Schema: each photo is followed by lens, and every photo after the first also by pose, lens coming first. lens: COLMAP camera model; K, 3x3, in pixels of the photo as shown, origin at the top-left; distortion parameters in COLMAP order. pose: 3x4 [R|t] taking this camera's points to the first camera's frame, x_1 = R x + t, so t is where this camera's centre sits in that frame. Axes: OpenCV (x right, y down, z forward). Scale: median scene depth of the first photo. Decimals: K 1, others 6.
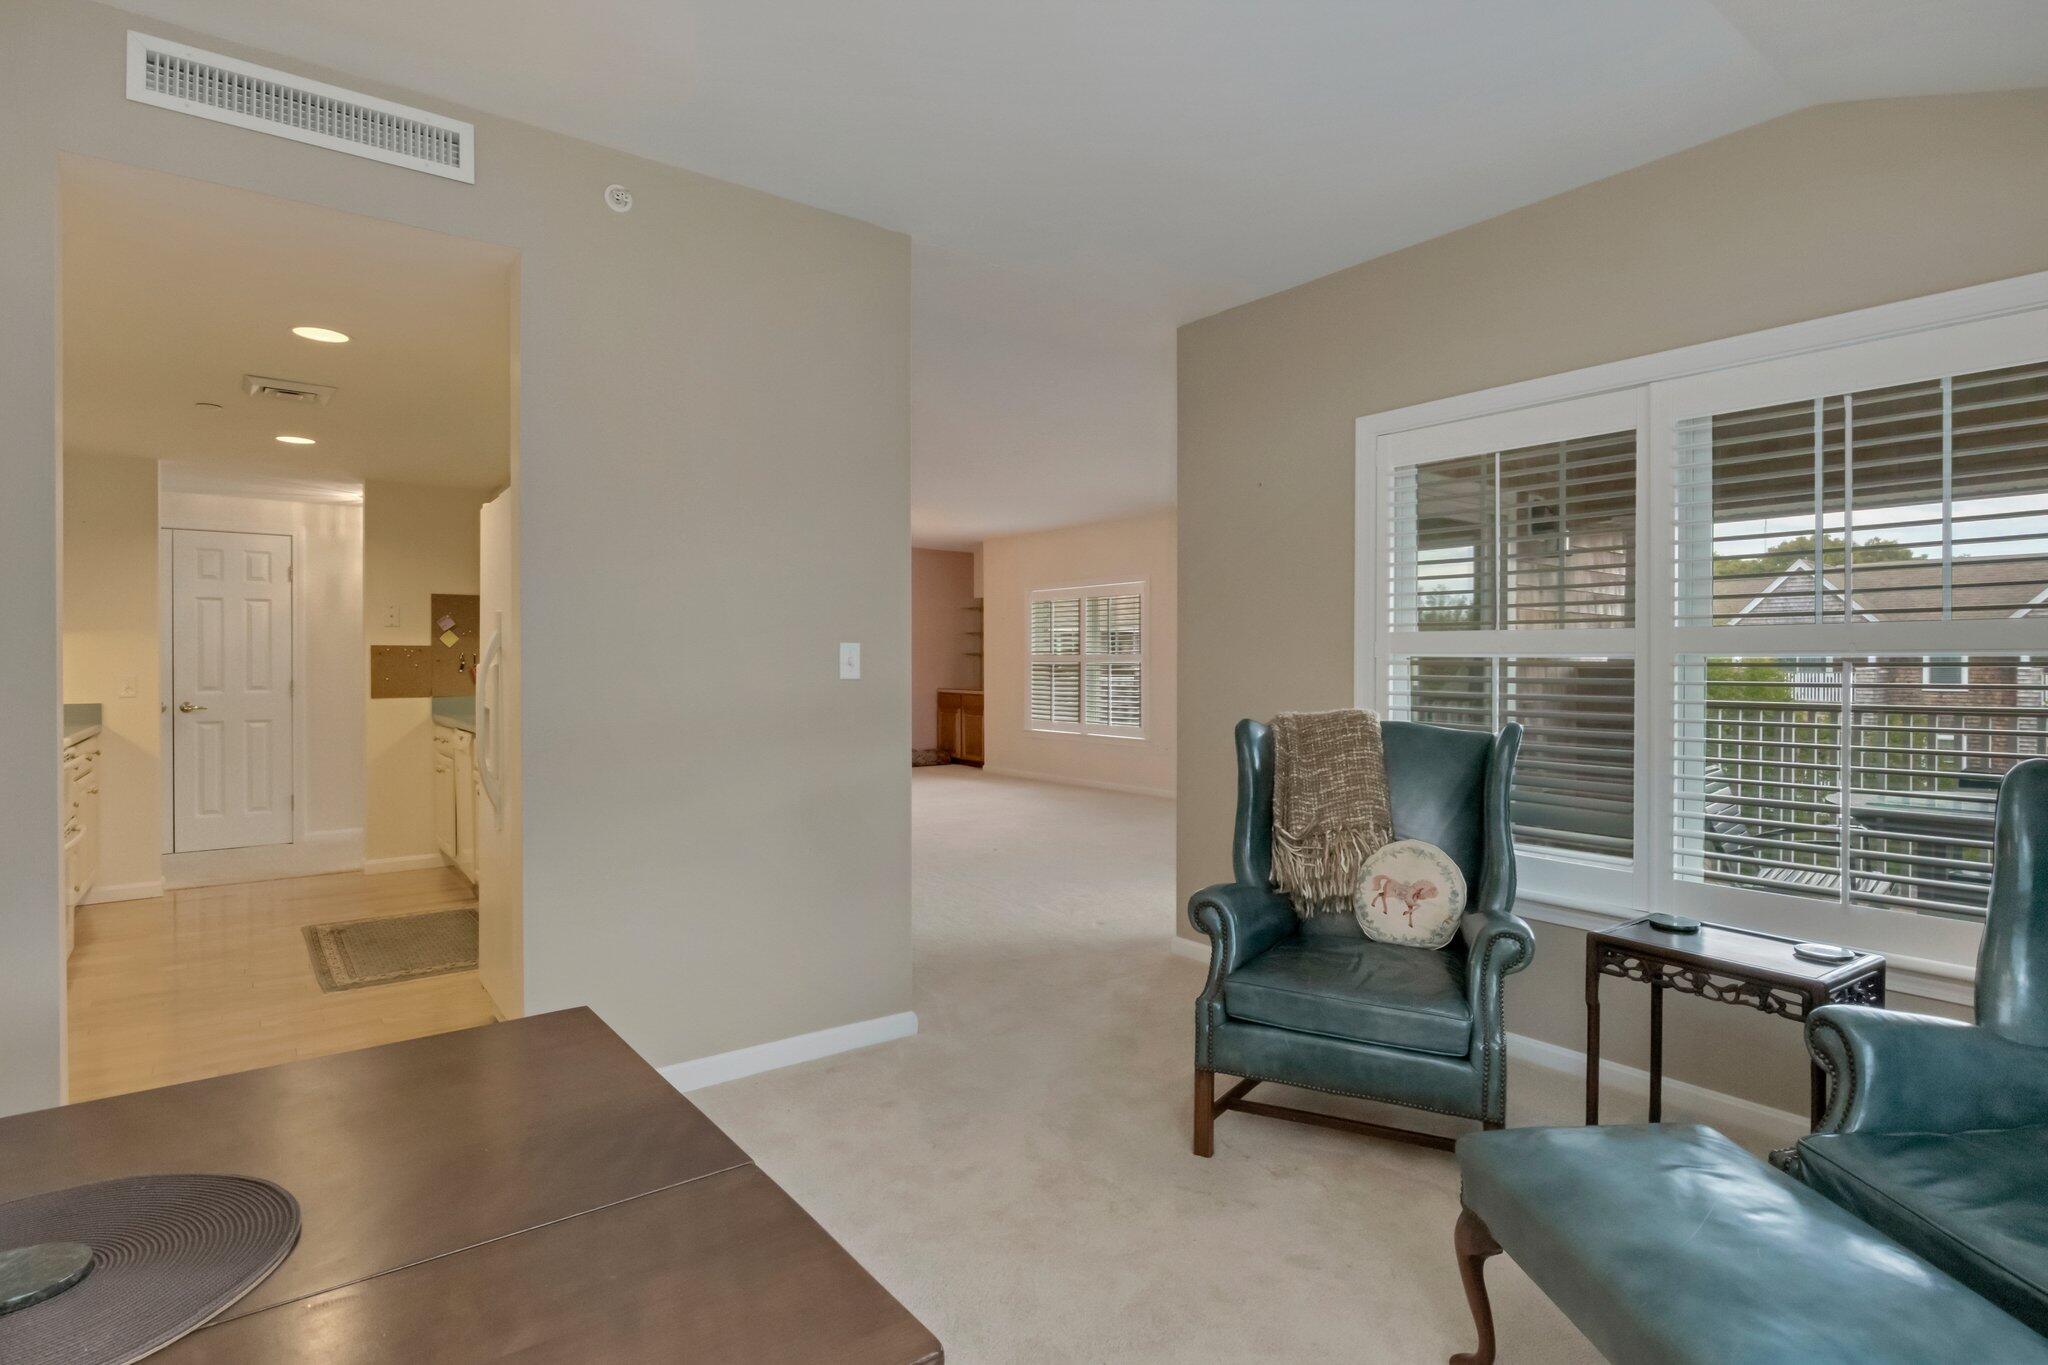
lens RADIAL K [[1030.6, 0, 1037.4], [0, 1030.6, 675.1], [0, 0, 1]] dist [-0.001442, -0.003287]
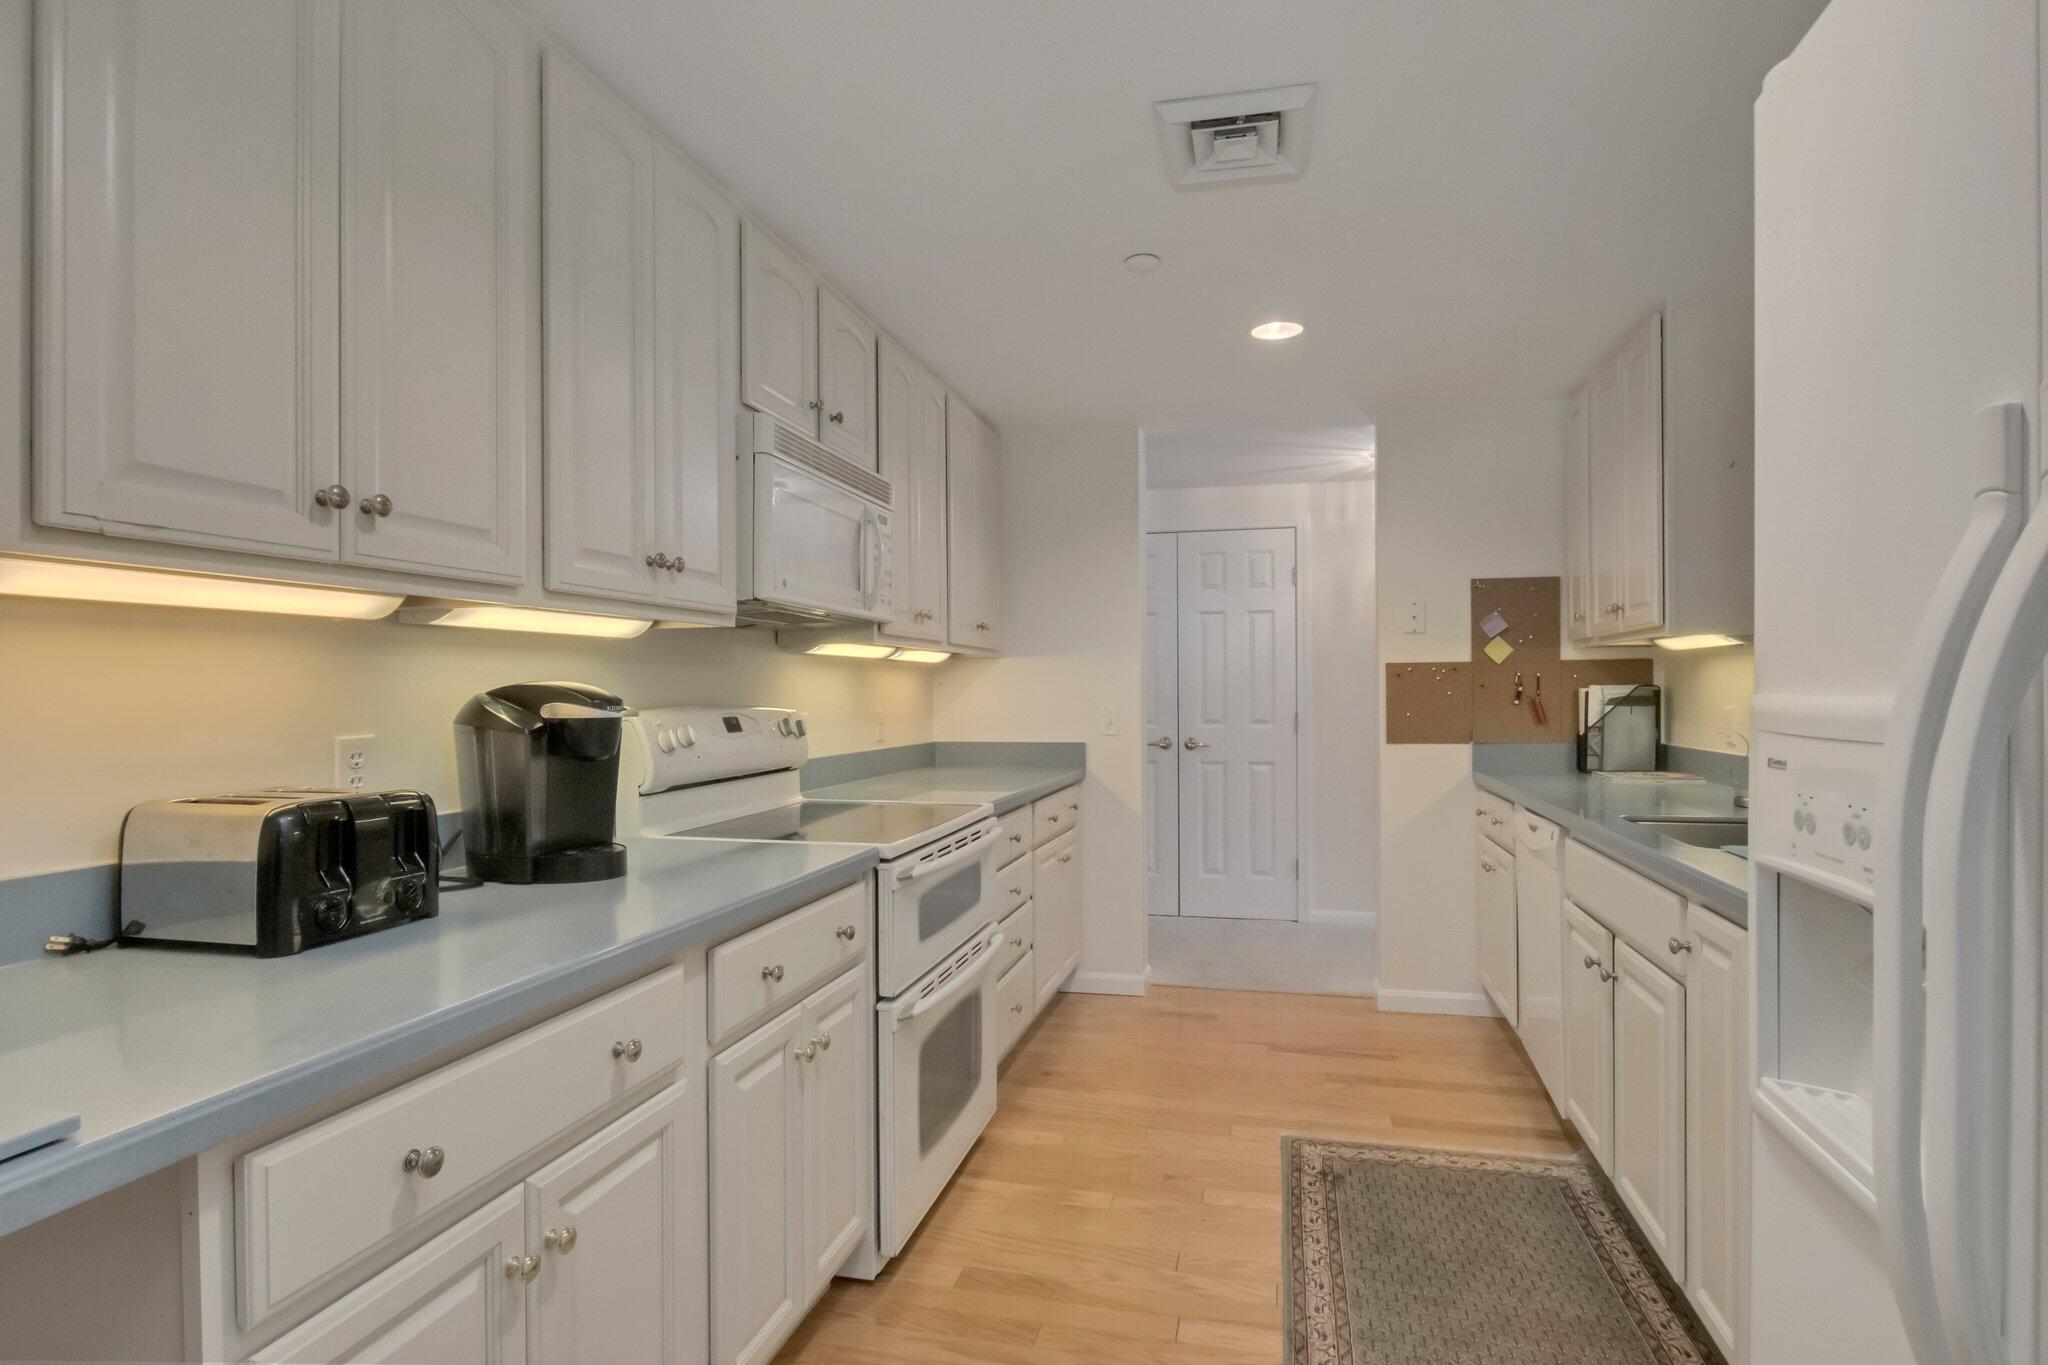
lens RADIAL K [[1030.6, 0, 1038.9], [0, 1030.6, 689.9], [0, 0, 1]] dist [-0.001442, -0.003287]
pose [[0.621082, -0.006300, -0.783720, -0.252756], [-0.001297, 0.999958, -0.009066, -0.005181], [0.783744, 0.006647, 0.621048, 0.391737]]
